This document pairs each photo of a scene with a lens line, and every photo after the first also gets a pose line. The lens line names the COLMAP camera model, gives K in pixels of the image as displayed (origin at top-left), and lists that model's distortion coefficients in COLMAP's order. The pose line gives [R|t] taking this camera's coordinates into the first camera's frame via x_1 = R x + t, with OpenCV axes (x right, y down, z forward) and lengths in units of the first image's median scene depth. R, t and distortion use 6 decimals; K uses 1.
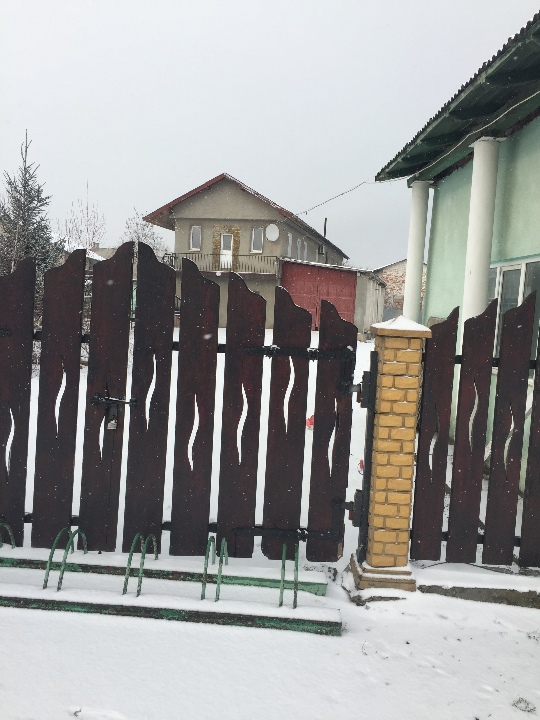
lens RADIAL K [[632.7, 0, 271.6], [0, 632.7, 364.5], [0, 0, 1]] dist [0.086237, -0.080659]
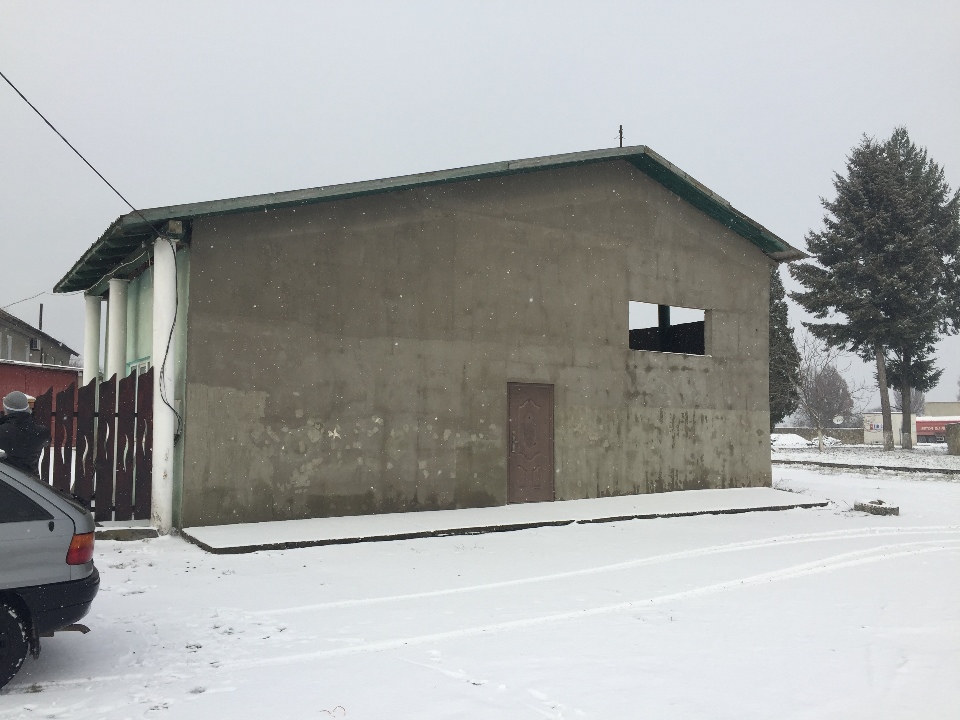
lens RADIAL K [[843.6, 0, 484.5], [0, 843.6, 362.2], [0, 0, 1]] dist [0.086237, -0.080659]
pose [[0.855323, -0.016734, 0.517825, 0.016220], [0.096071, 0.987267, -0.126781, 0.066470], [-0.509110, 0.158187, 0.846040, -0.426386]]
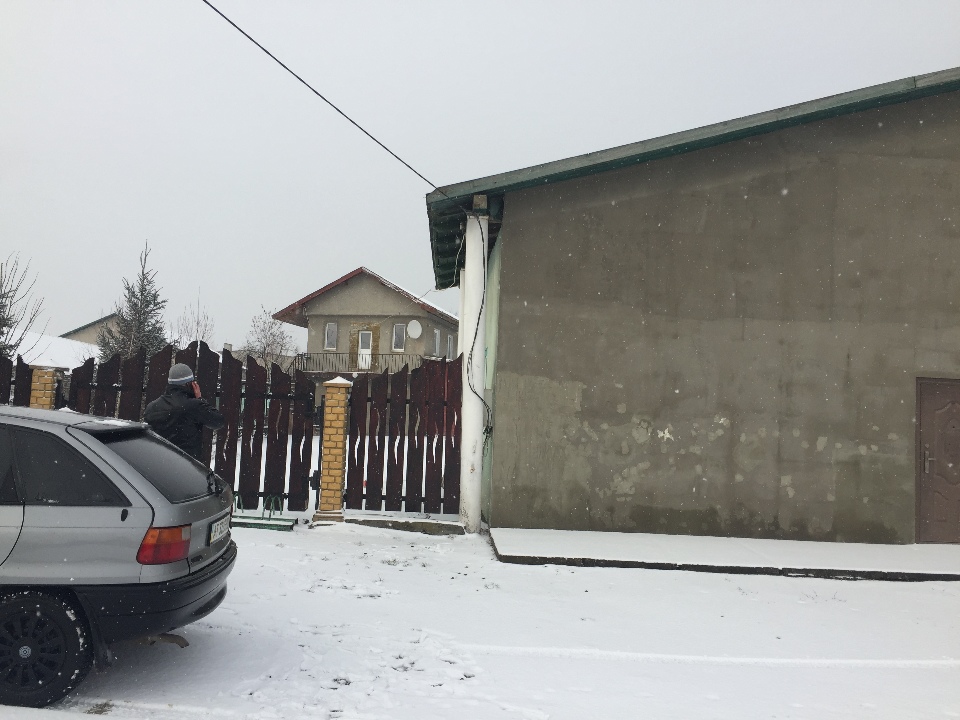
lens RADIAL K [[843.6, 0, 472.0], [0, 843.6, 357.3], [0, 0, 1]] dist [0.086237, -0.080659]
pose [[0.999842, -0.013107, 0.011973, 0.131528], [0.014936, 0.985622, -0.168302, 0.068446], [-0.009594, 0.168454, 0.985663, -0.348178]]
